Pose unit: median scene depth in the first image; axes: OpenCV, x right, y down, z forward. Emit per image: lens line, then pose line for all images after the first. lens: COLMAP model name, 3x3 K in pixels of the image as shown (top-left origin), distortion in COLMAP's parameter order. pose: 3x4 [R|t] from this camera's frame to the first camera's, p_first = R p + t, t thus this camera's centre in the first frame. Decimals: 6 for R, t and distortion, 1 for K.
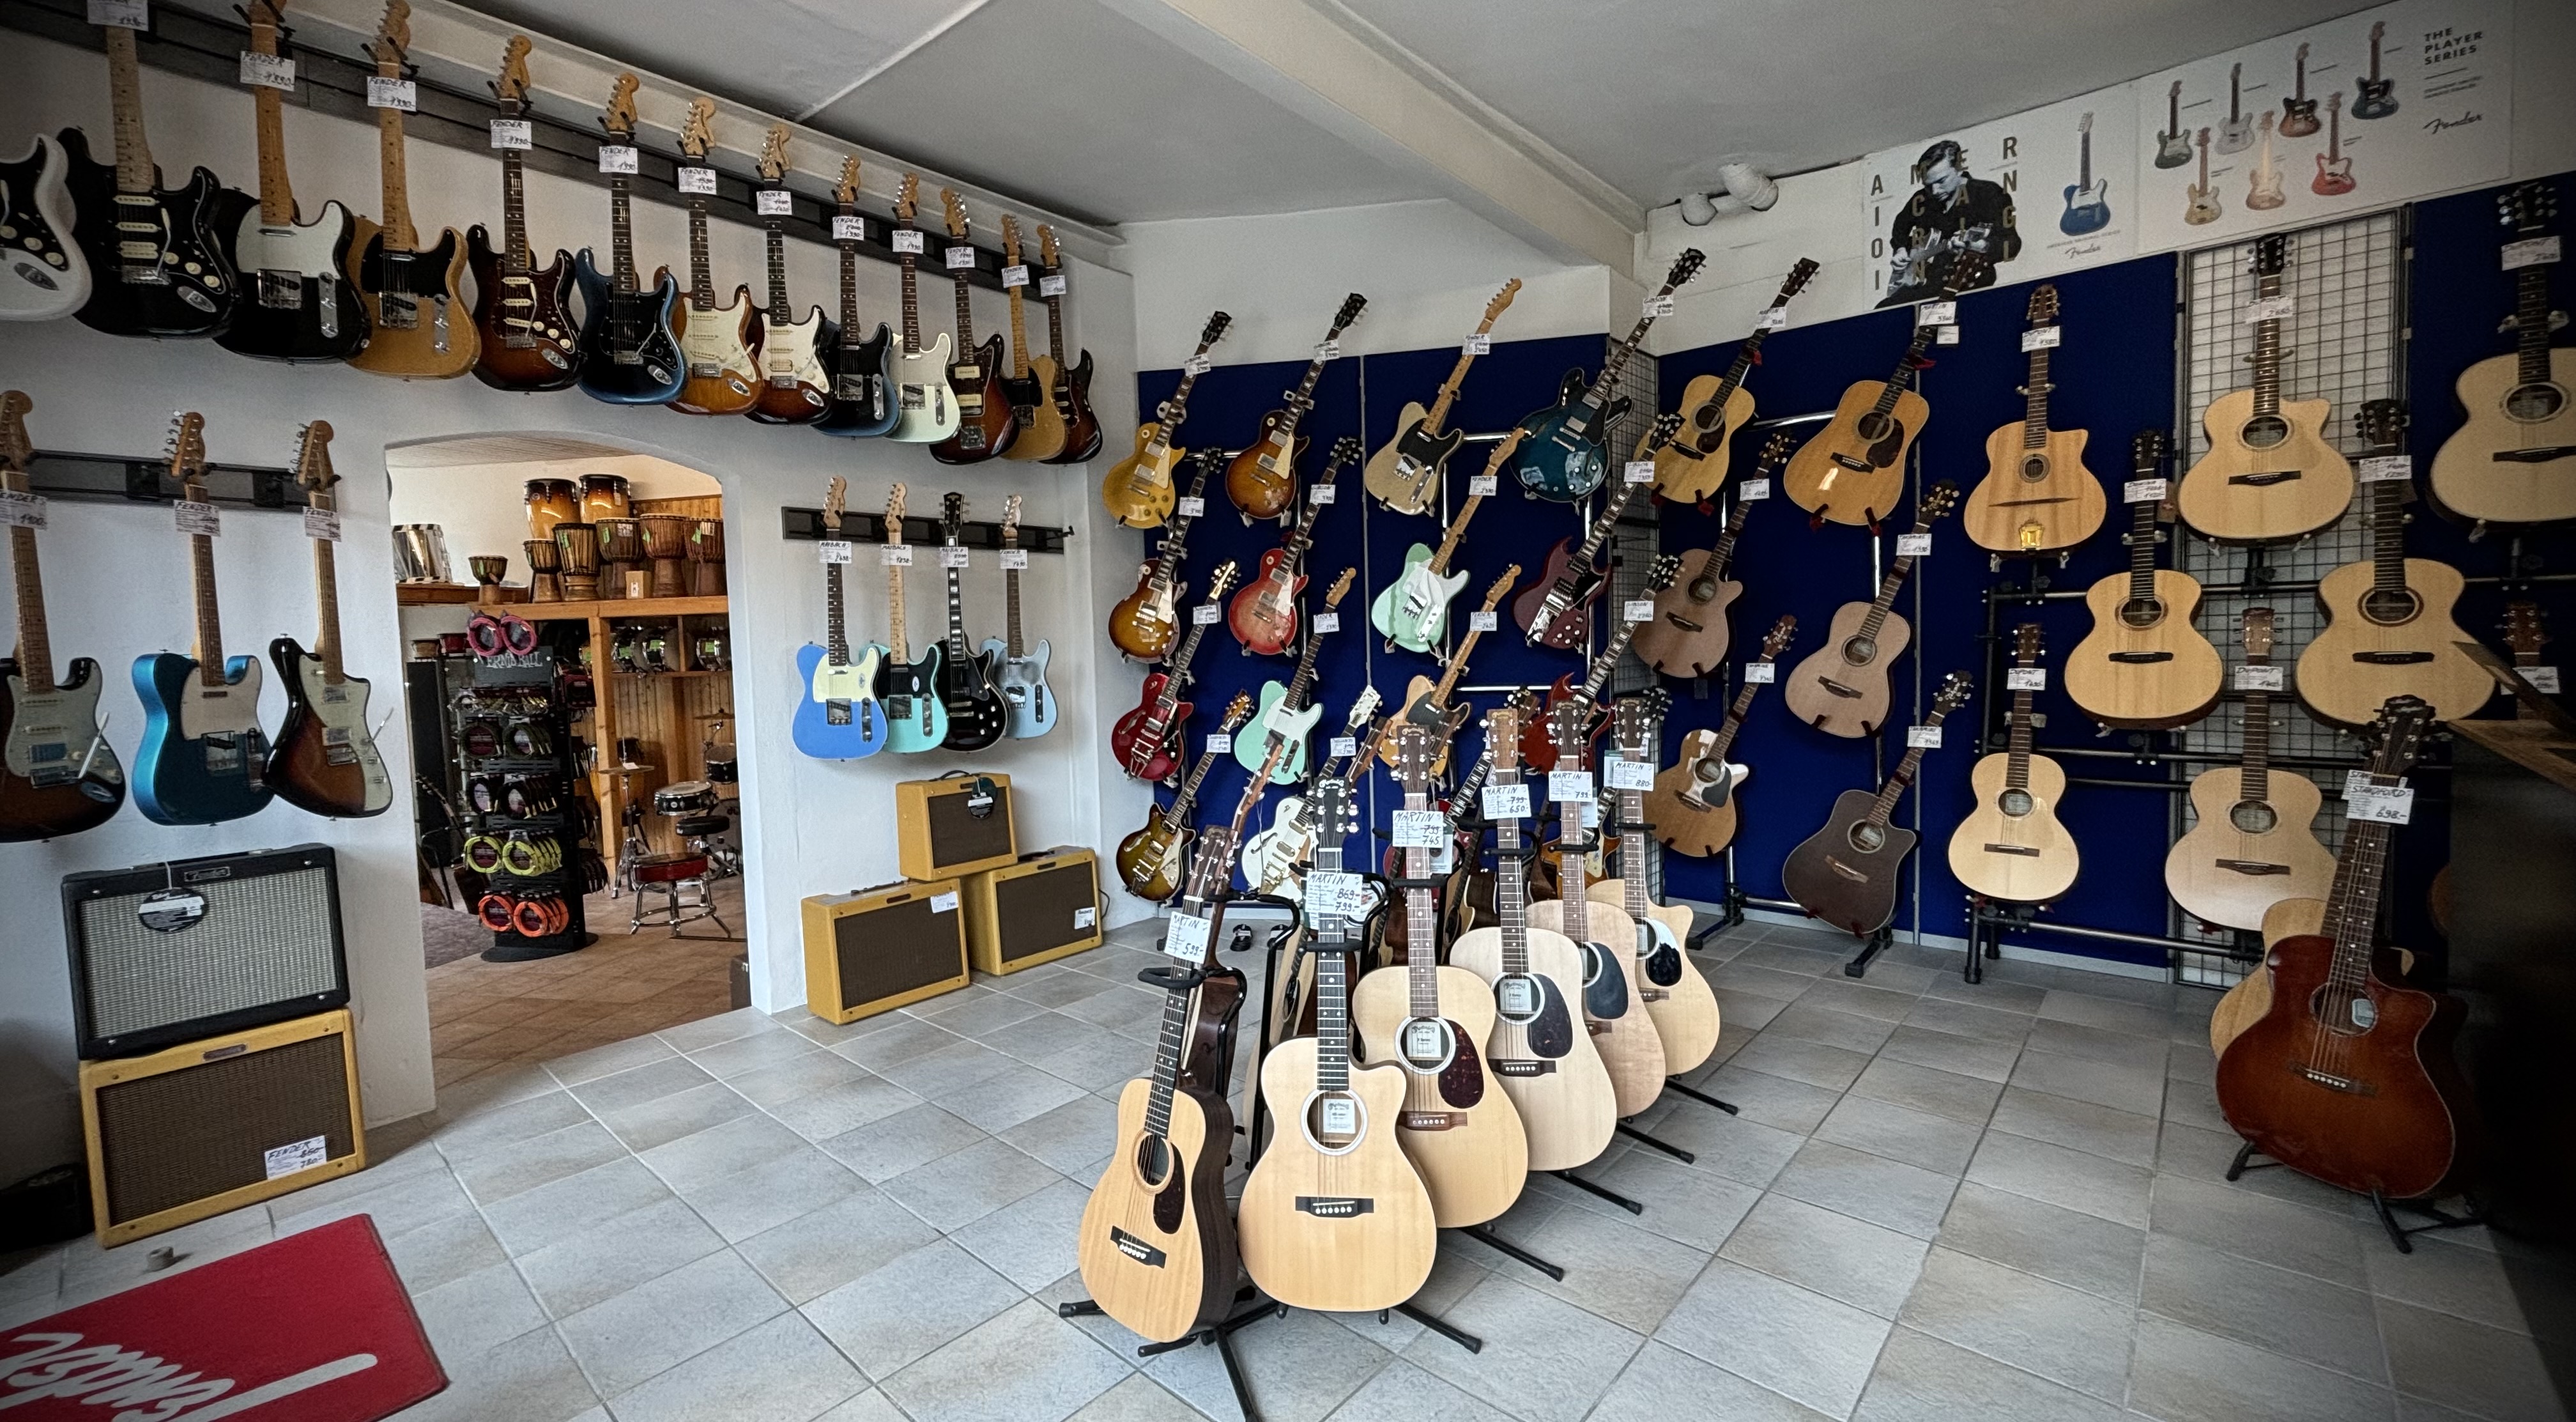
lens RADIAL K [[1054.4, 0, 1288.0], [0, 1054.4, 711.0], [0, 0, 1]] dist [0.000026, 0.000041]
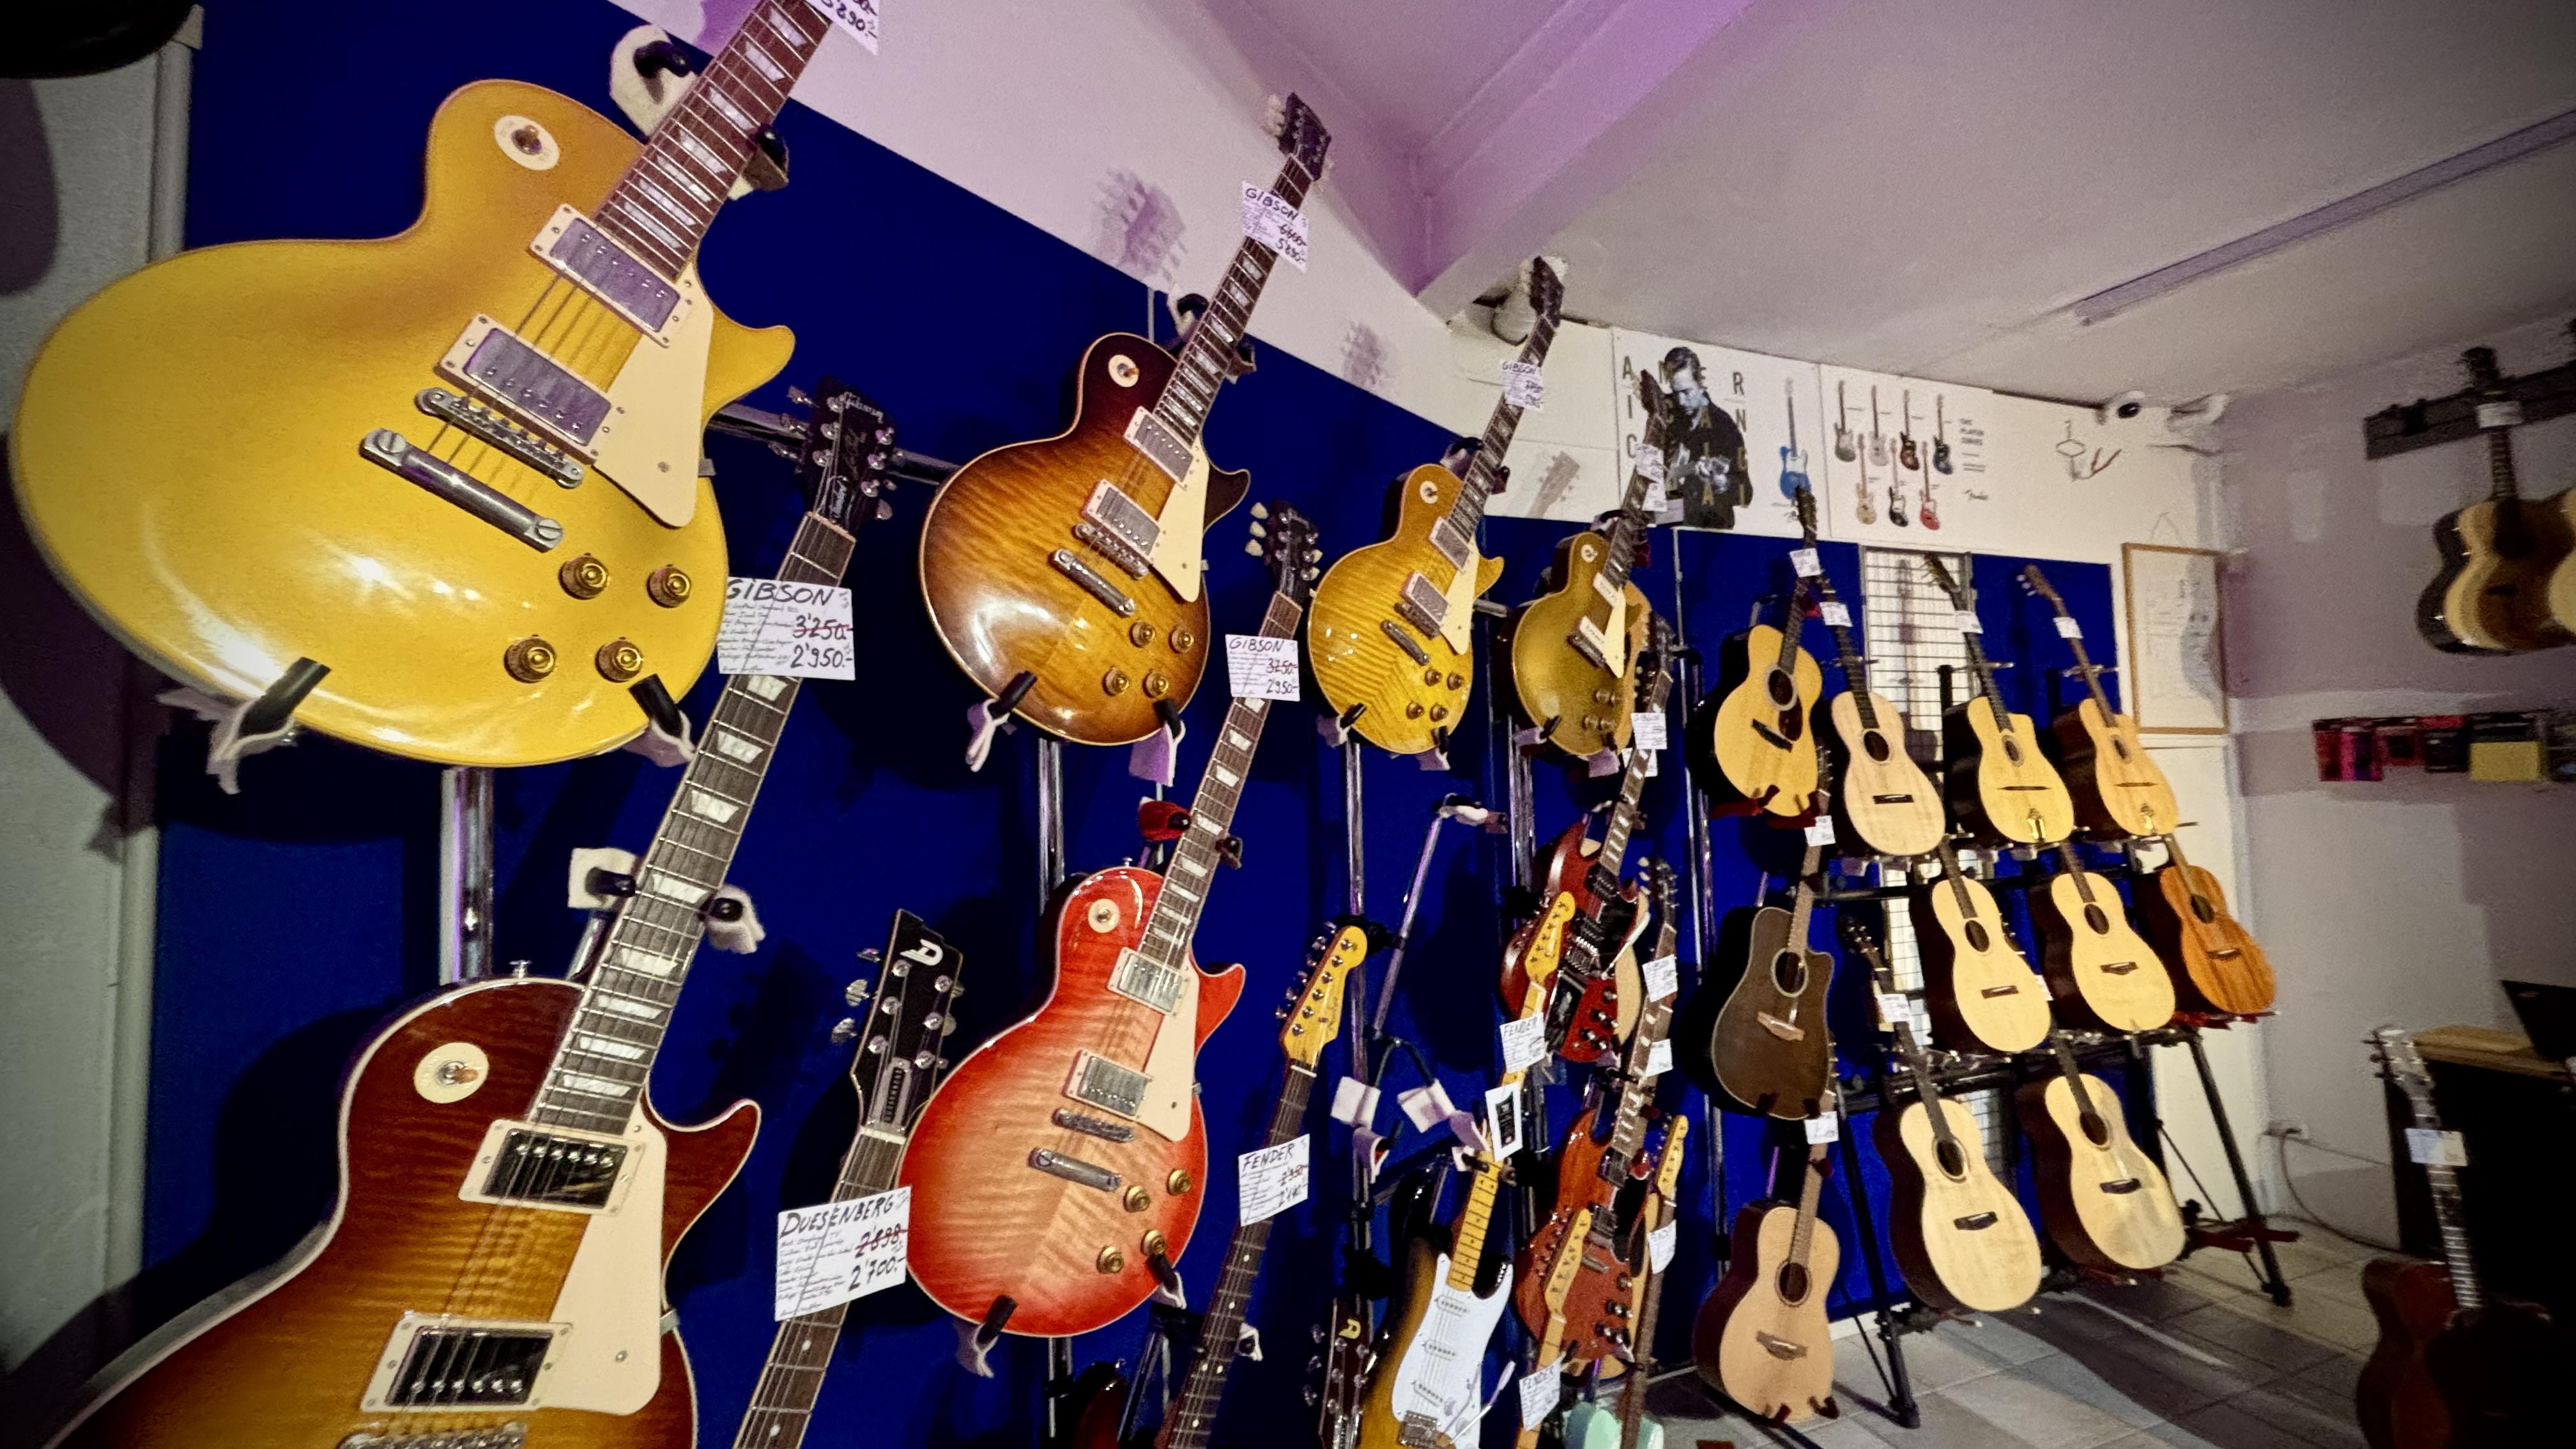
lens RADIAL K [[1070.8, 0, 1288.0], [0, 1070.8, 724.5], [0, 0, 1]] dist [0.000195, 0.000018]
pose [[0.405398, 0.064811, 0.911840, -0.257592], [0.089644, 0.989857, -0.110212, -0.179300], [-0.909734, 0.126421, 0.395477, 0.985584]]
